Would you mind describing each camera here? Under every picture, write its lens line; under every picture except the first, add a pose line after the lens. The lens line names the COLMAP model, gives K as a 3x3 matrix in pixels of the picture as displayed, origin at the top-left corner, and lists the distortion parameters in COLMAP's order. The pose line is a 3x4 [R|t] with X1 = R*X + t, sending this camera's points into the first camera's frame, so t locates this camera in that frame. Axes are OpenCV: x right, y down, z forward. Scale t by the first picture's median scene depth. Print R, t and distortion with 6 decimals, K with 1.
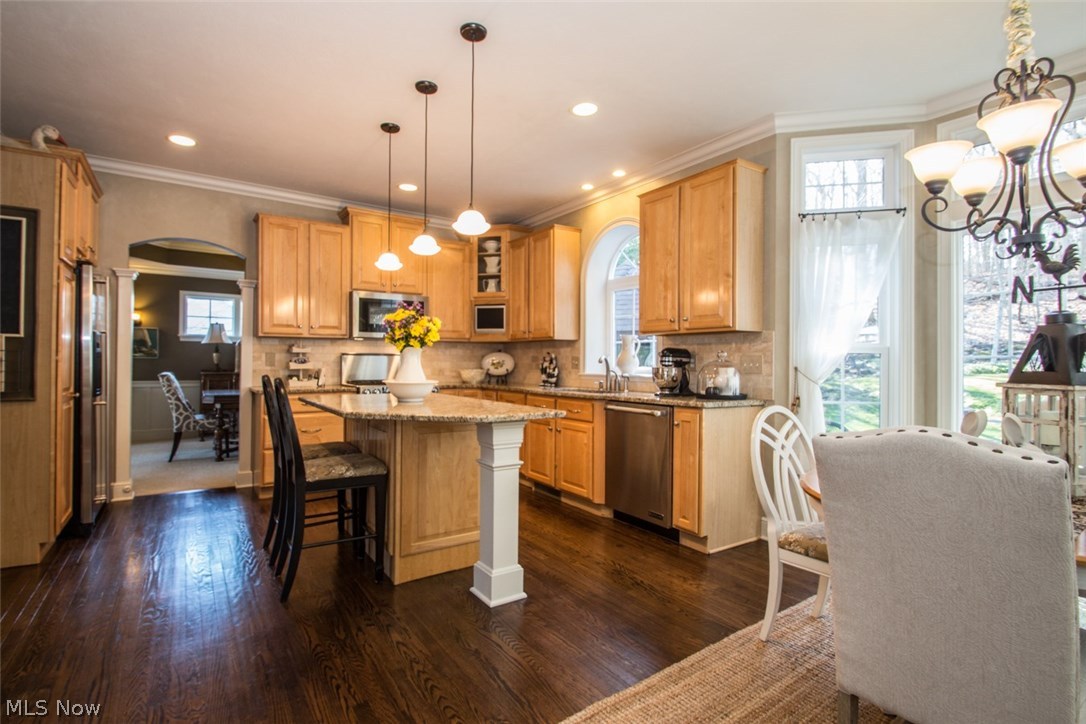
lens RADIAL K [[512.0, 0, 532.1], [0, 512.0, 359.2], [0, 0, 1]] dist [0.012875, -0.017702]
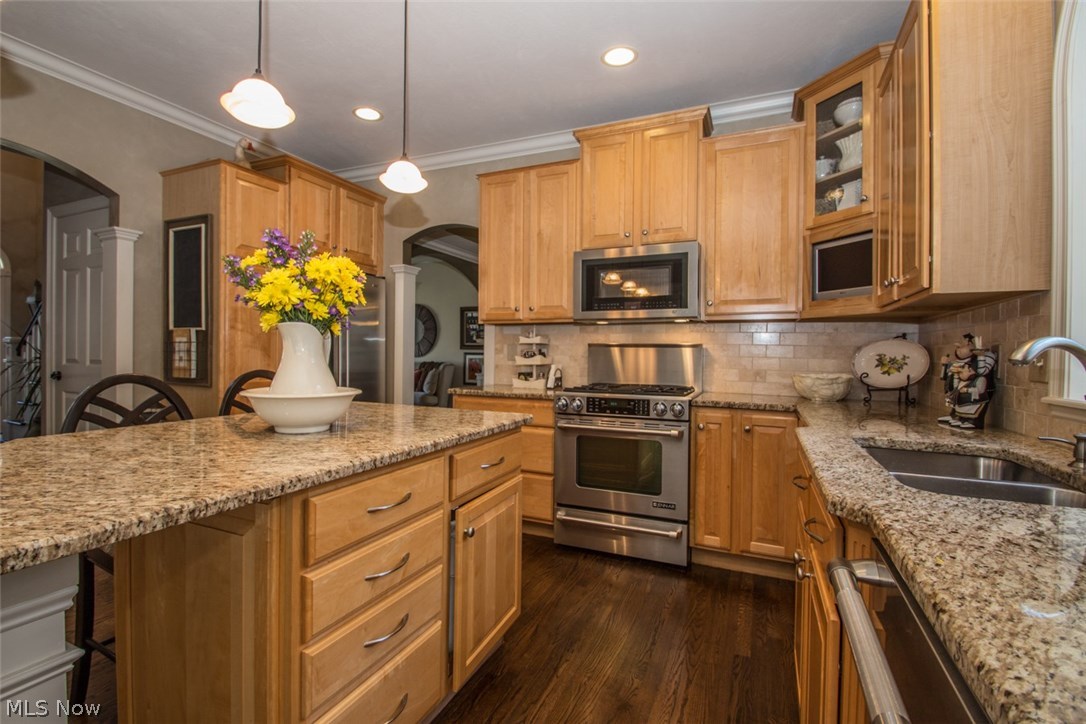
lens RADIAL K [[512.0, 0, 532.1], [0, 512.0, 359.2], [0, 0, 1]] dist [0.012875, -0.017702]
pose [[0.518371, 0.011154, -0.855083, 0.291053], [-0.005656, 0.999938, 0.009615, 0.004708], [0.855137, -0.000148, 0.518402, 0.849885]]
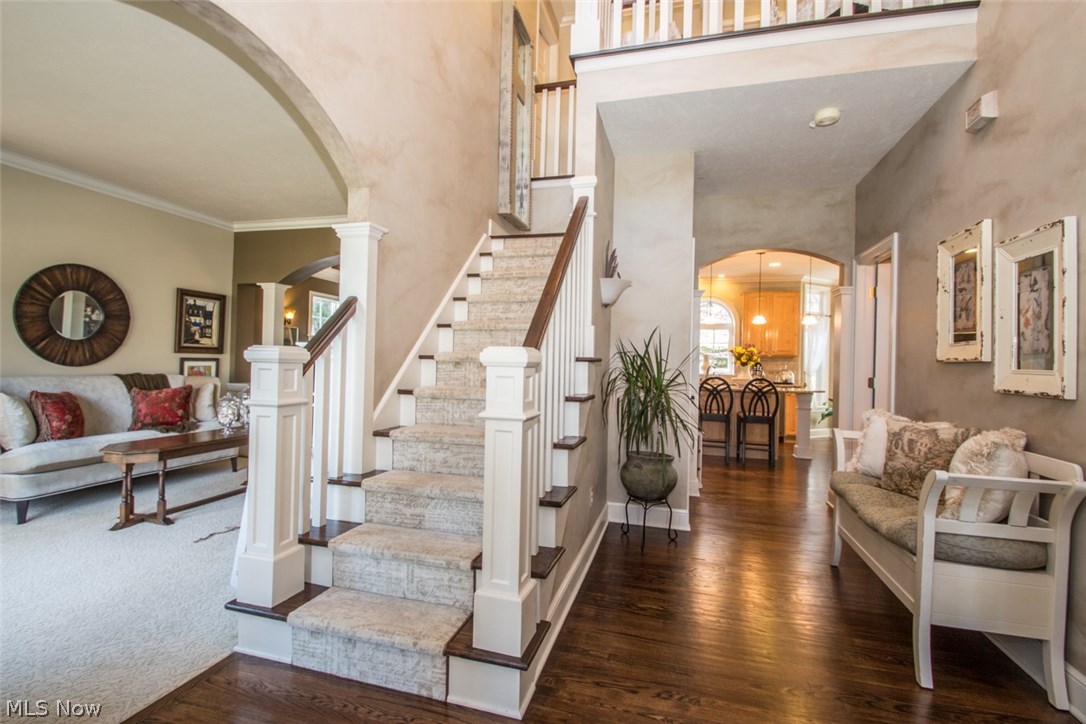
lens RADIAL K [[491.0, 0, 543.0], [0, 491.0, 362.0], [0, 0, 1]] dist [0.016354, -0.015214]
pose [[0.770872, 0.010669, 0.636901, -2.092913], [-0.022539, 0.999690, 0.010533, -0.030230], [-0.636591, -0.022474, 0.770874, -0.091568]]
